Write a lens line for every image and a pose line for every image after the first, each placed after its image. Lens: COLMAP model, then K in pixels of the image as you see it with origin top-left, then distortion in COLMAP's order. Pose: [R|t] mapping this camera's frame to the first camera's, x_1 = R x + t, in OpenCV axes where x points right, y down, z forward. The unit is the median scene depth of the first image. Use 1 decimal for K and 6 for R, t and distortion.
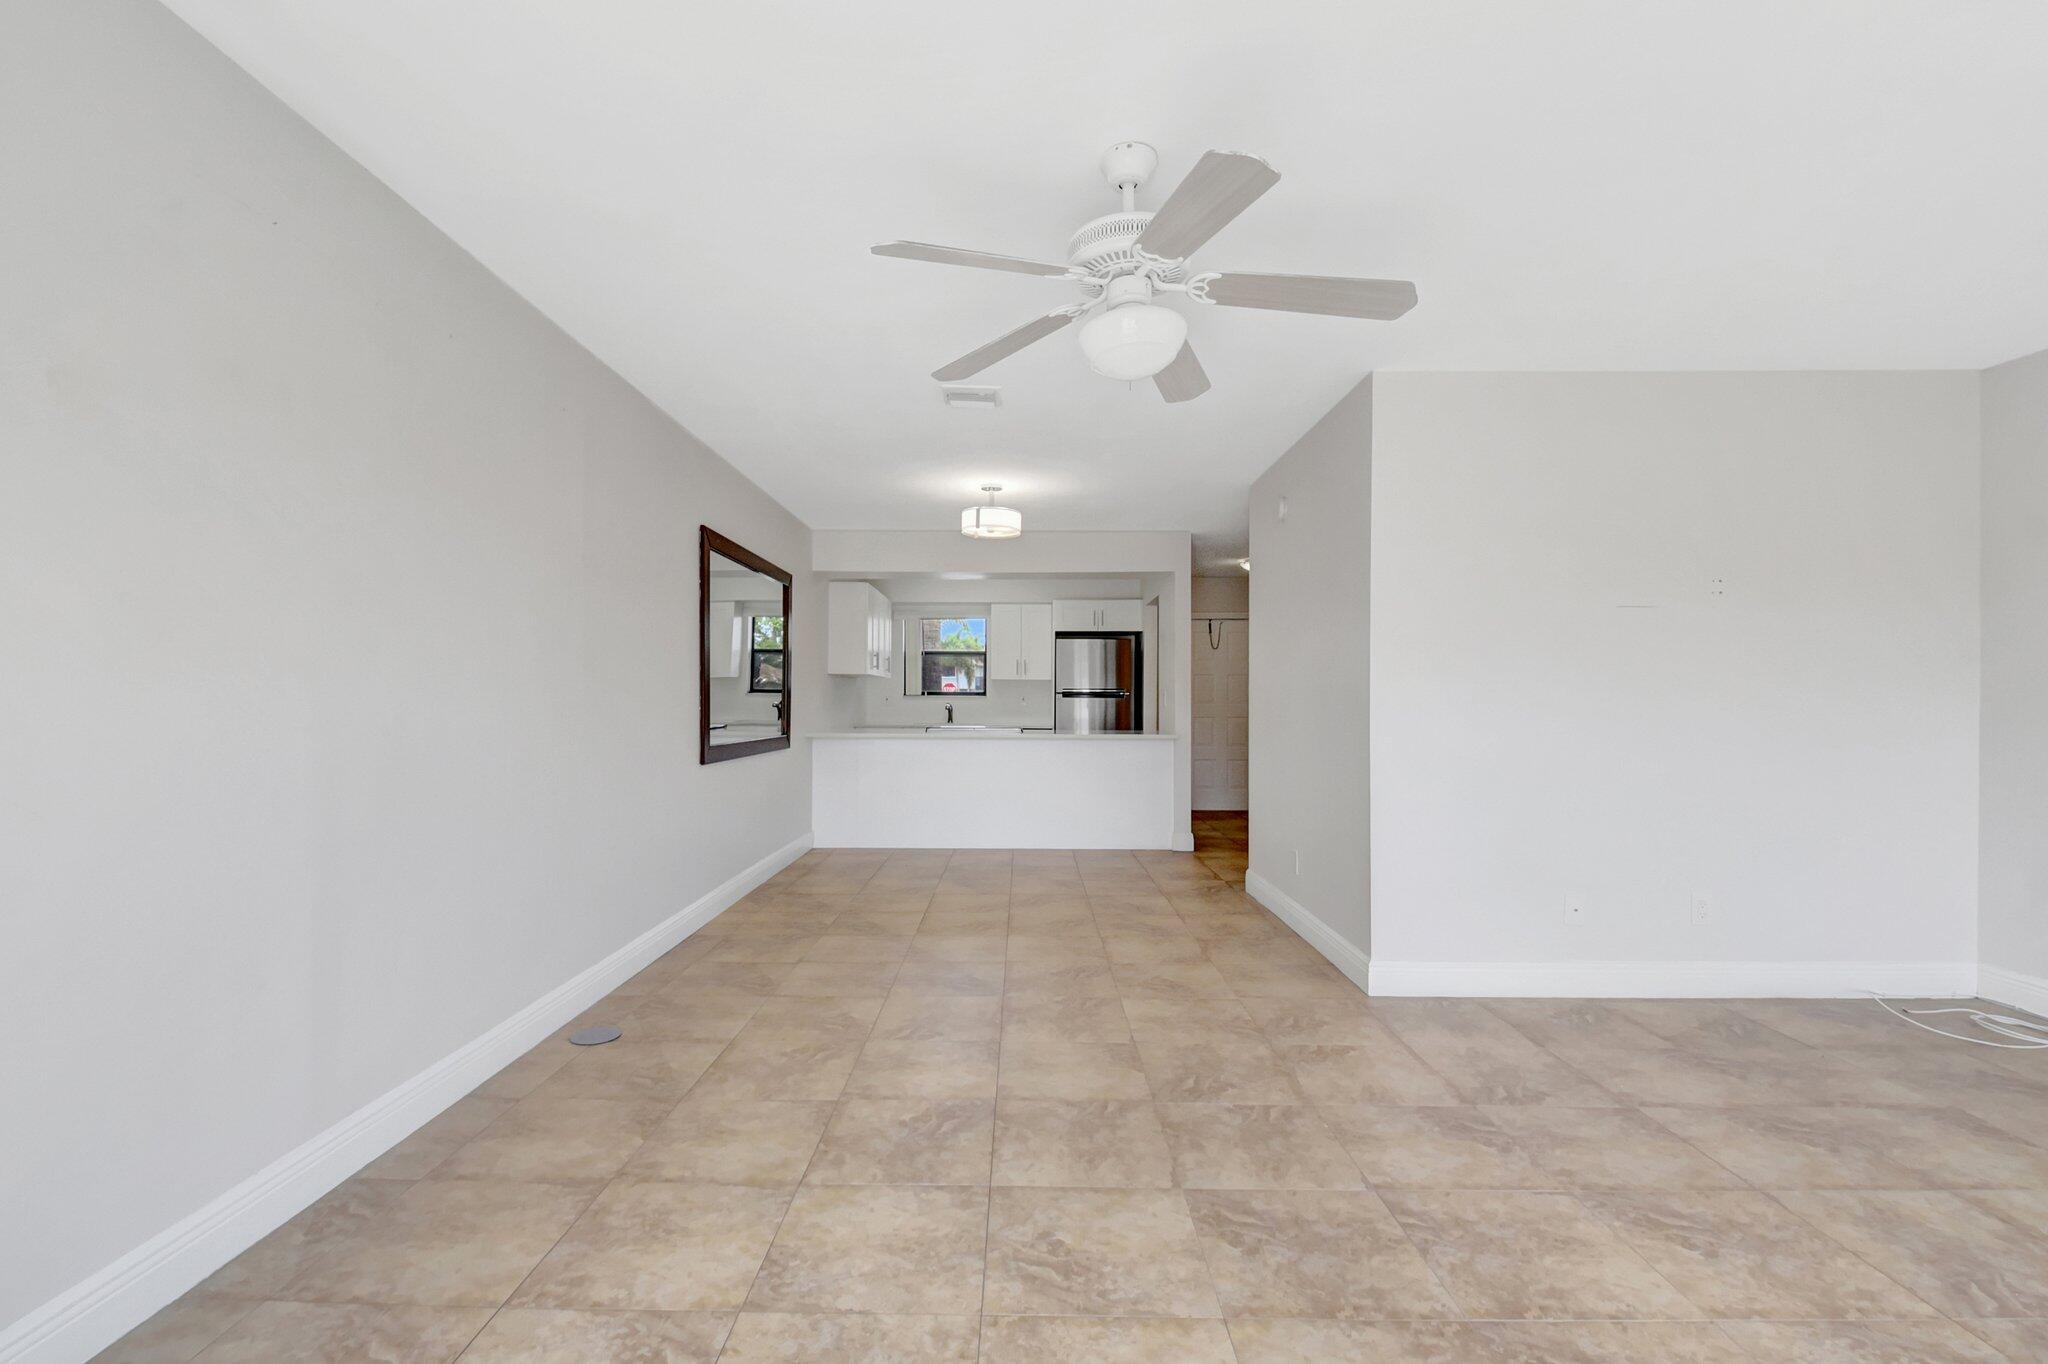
lens RADIAL K [[918.4, 0, 1016.0], [0, 918.4, 690.4], [0, 0, 1]] dist [-0.001839, -0.006060]
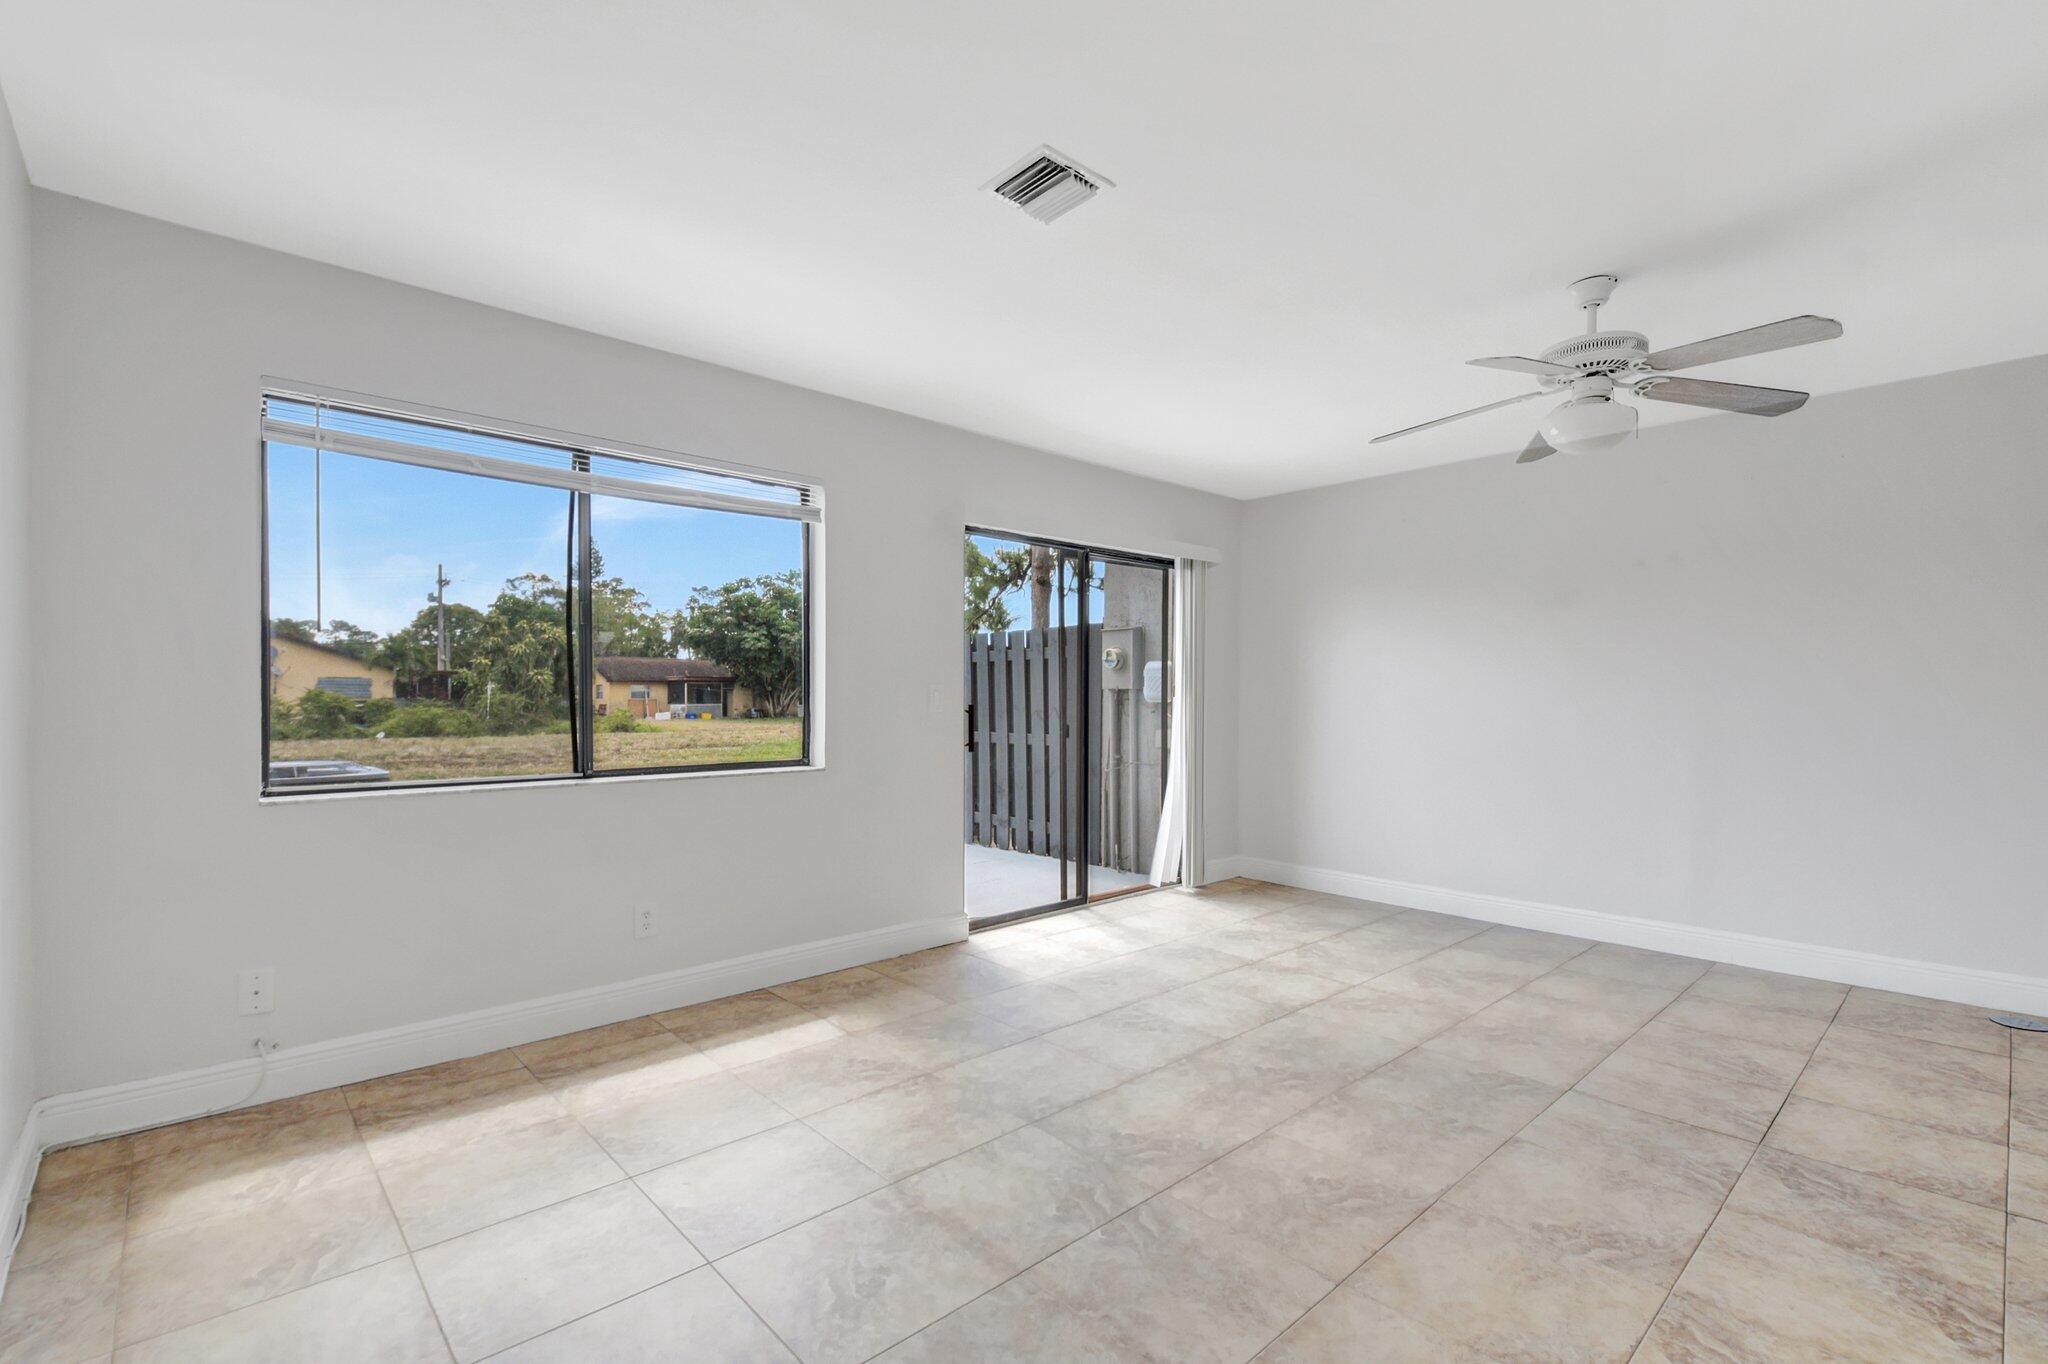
lens RADIAL K [[918.4, 0, 1016.0], [0, 918.4, 690.4], [0, 0, 1]] dist [-0.001839, -0.006060]
pose [[-0.730324, -0.010028, -0.683027, 1.555737], [-0.001092, 0.999908, -0.013512, 0.005577], [0.683100, -0.009122, -0.730268, 1.356968]]
